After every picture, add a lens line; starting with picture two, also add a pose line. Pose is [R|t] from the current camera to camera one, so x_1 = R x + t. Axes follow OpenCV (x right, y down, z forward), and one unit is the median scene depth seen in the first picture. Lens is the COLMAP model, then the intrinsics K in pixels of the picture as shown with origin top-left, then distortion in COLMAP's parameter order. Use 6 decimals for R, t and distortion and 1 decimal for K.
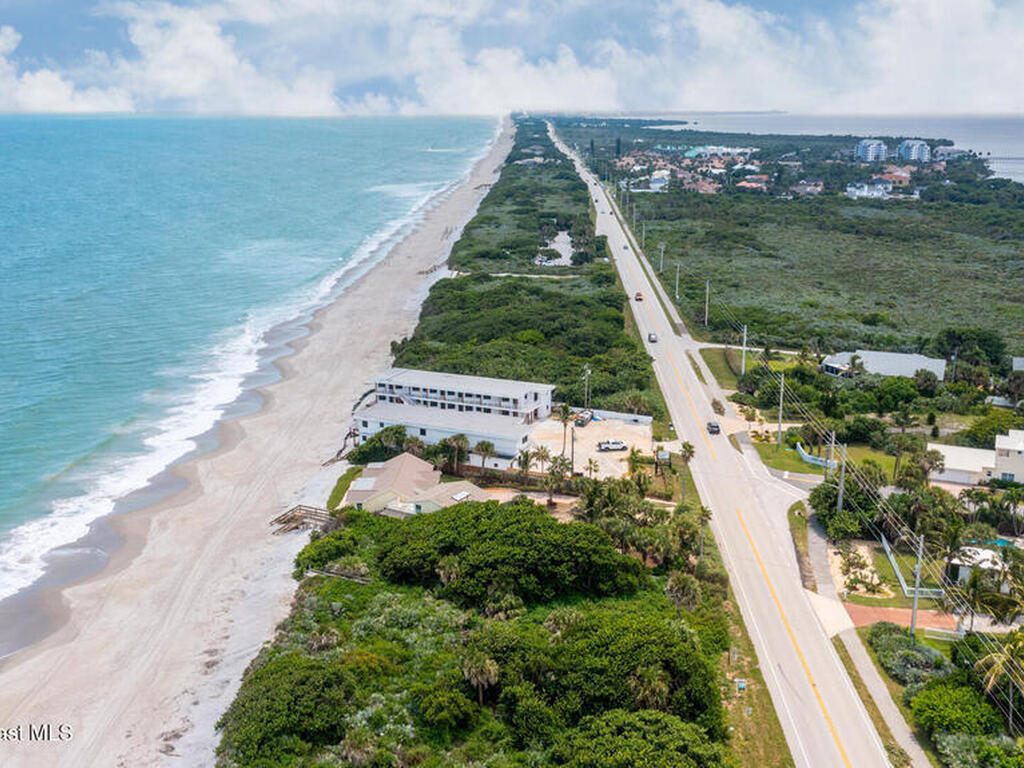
lens RADIAL K [[1079.6, 0, 511.2], [0, 1079.6, 386.3], [0, 0, 1]] dist [-0.037210, 0.117979]
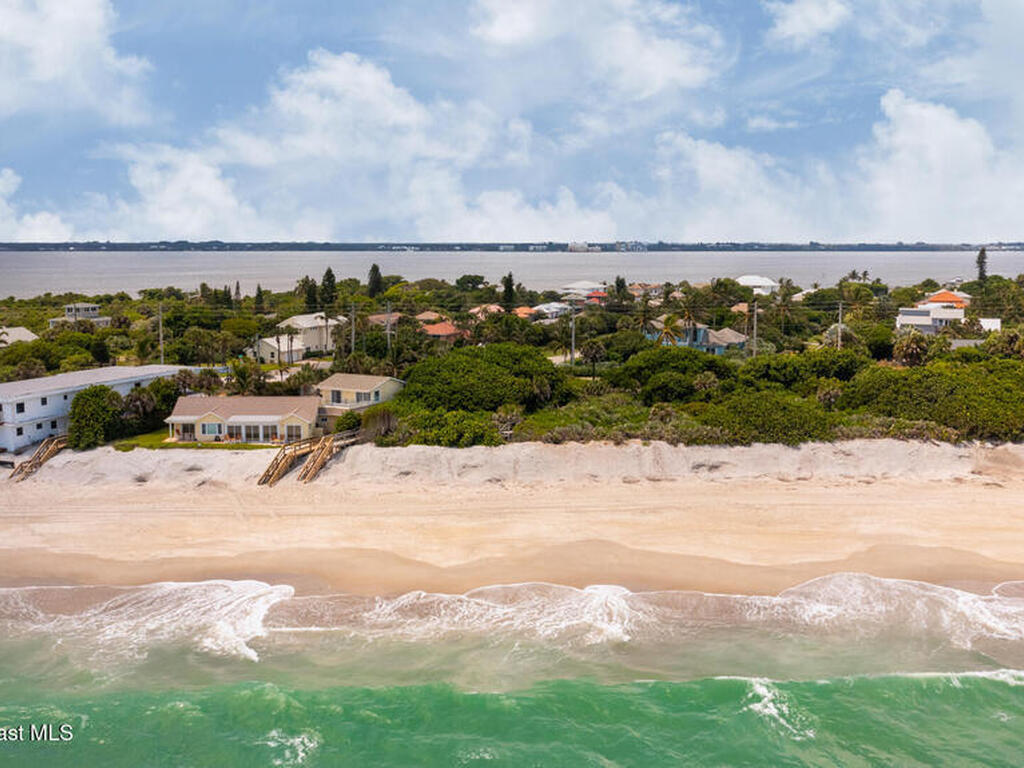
lens RADIAL K [[1098.6, 0, 512.0], [0, 1098.6, 384.0], [0, 0, 1]] dist [-0.019633, 0.026815]
pose [[-0.055358, -0.122022, 0.990982, -0.903575], [0.255414, 0.957751, 0.132198, 0.011134], [-0.965246, 0.260429, -0.021853, 0.824471]]
